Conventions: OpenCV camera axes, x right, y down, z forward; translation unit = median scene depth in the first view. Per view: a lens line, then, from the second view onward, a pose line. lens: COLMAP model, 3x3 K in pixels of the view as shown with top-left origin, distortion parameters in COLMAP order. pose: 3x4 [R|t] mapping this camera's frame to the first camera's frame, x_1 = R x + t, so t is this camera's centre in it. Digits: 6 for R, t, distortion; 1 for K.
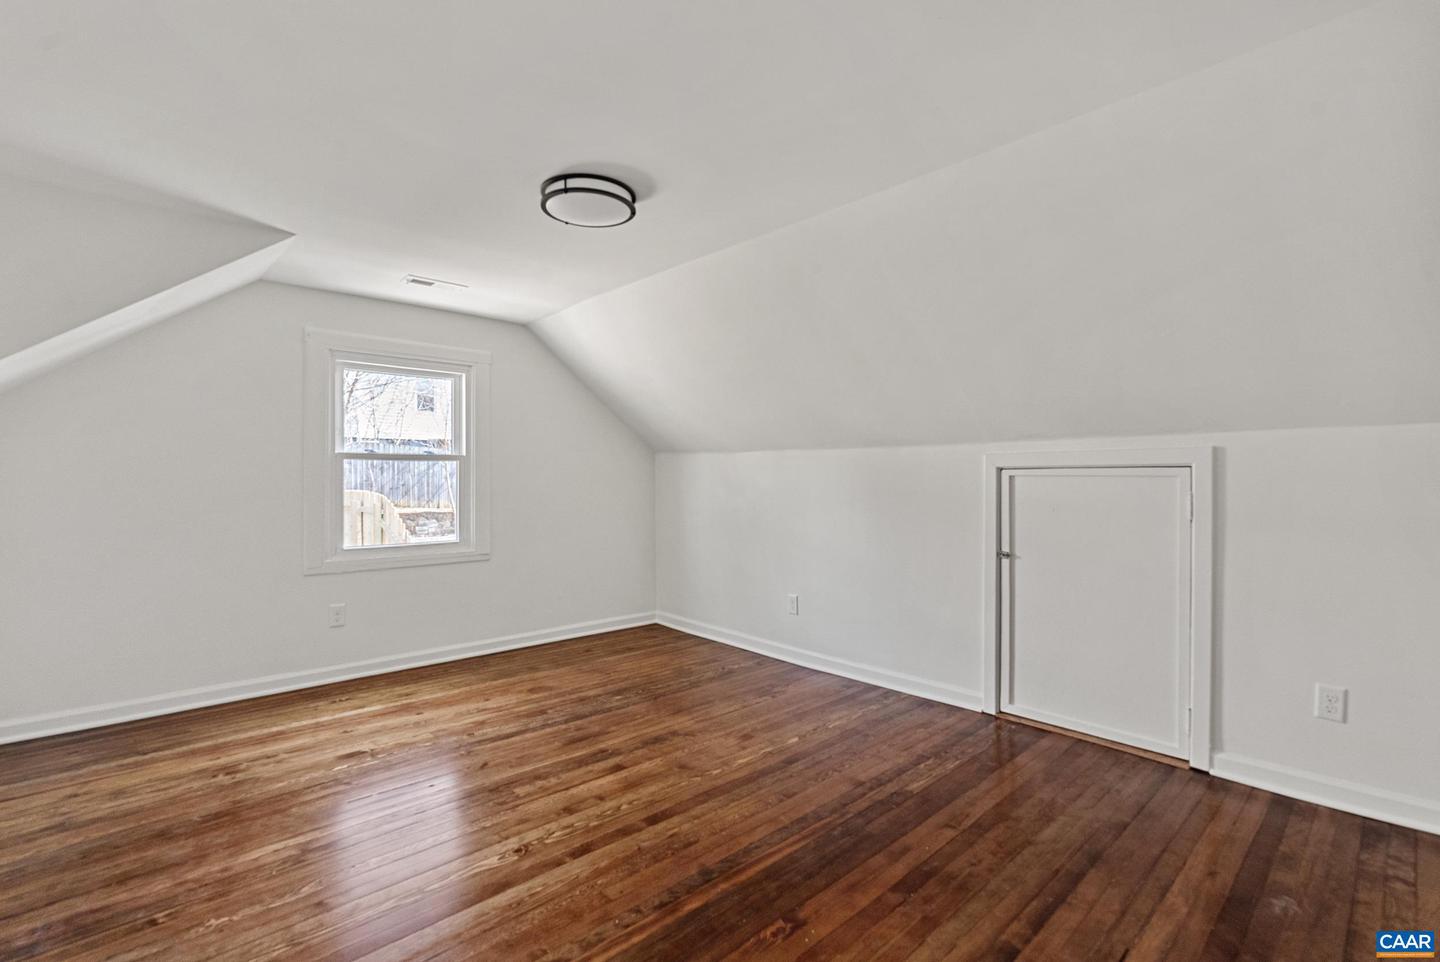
lens RADIAL K [[651.1, 0, 718.9], [0, 651.1, 477.7], [0, 0, 1]] dist [-0.002868, 0.001819]
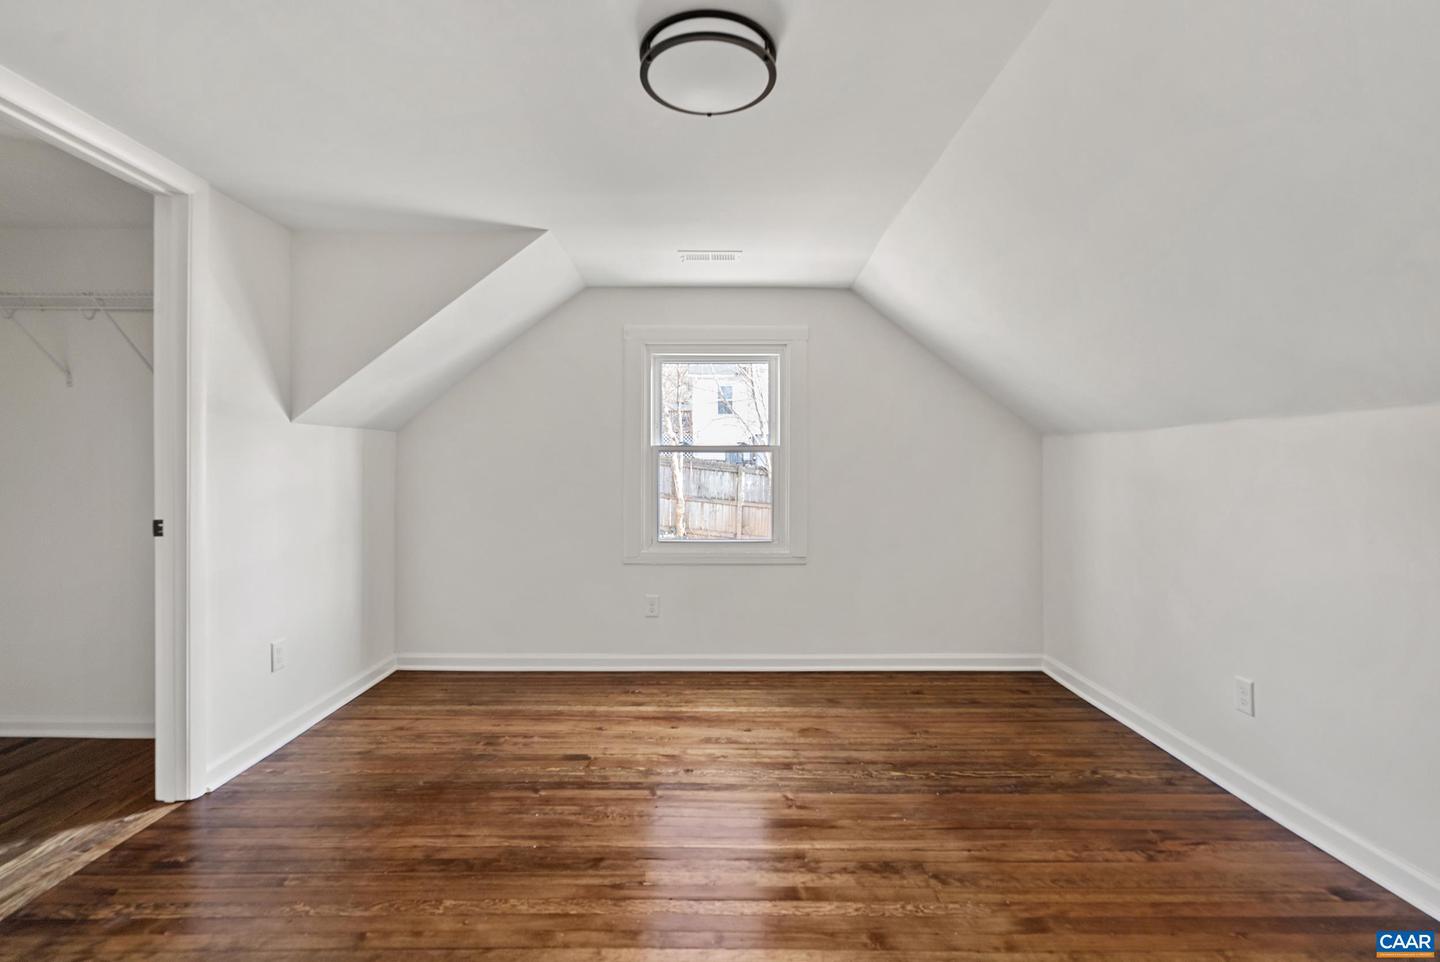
lens RADIAL K [[651.1, 0, 718.9], [0, 651.1, 477.7], [0, 0, 1]] dist [-0.002868, 0.001819]
pose [[0.739088, 0.006425, -0.673578, 0.188663], [-0.000425, 0.999959, 0.009072, 0.002431], [0.673609, -0.006419, 0.739060, 0.342918]]
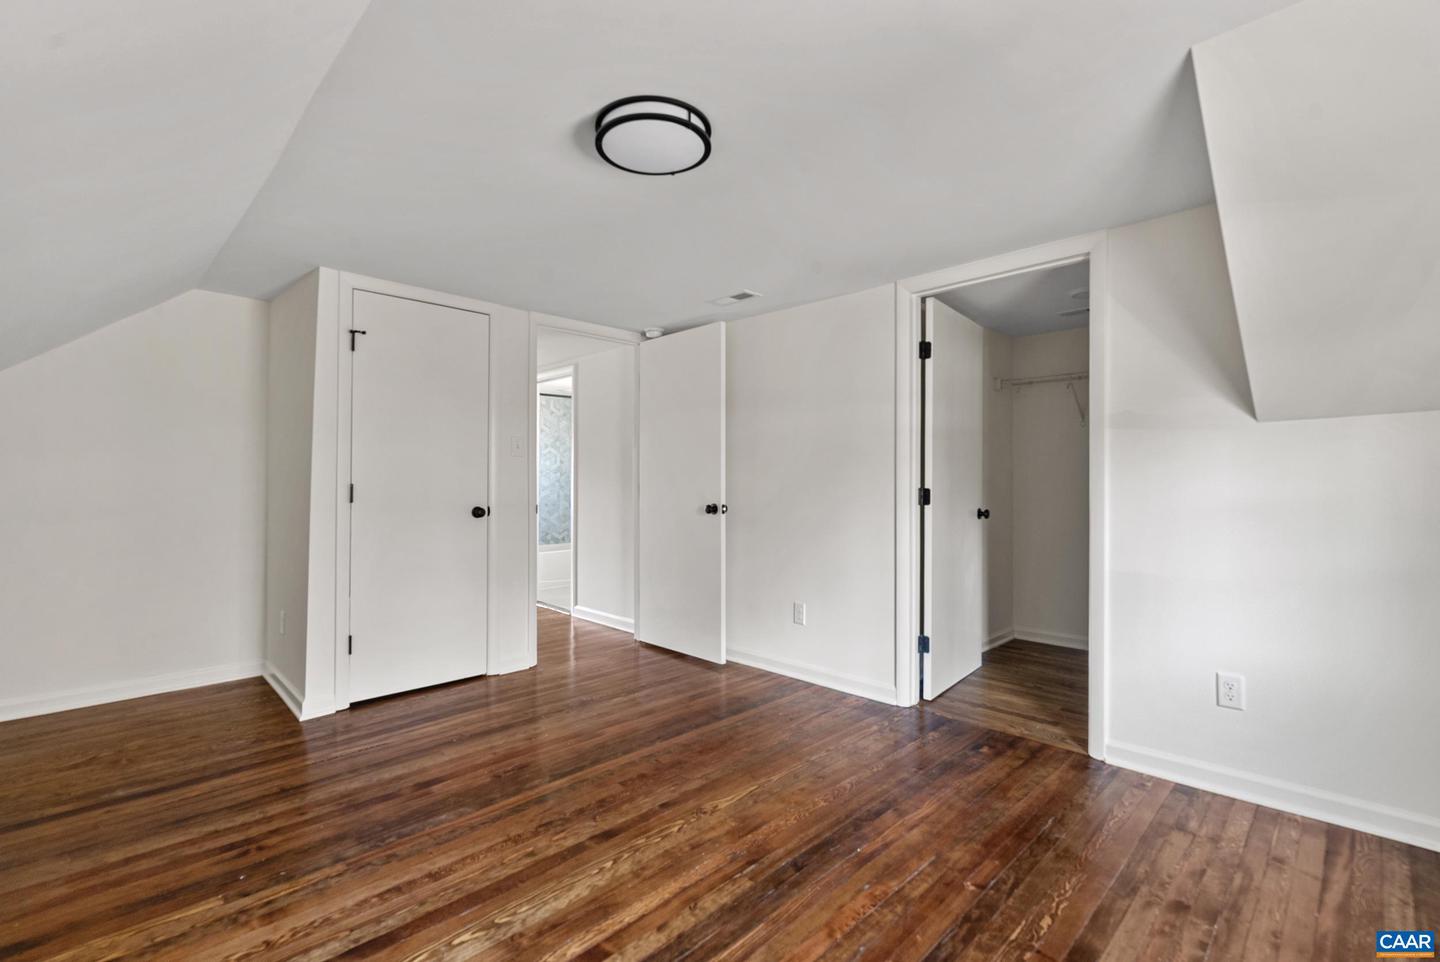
lens RADIAL K [[651.1, 0, 718.9], [0, 651.1, 477.7], [0, 0, 1]] dist [-0.002868, 0.001819]
pose [[-0.999641, -0.002240, -0.026706, -0.178187], [-0.002140, 0.999991, -0.003777, 0.002532], [0.026714, -0.003718, -0.999636, 1.244027]]
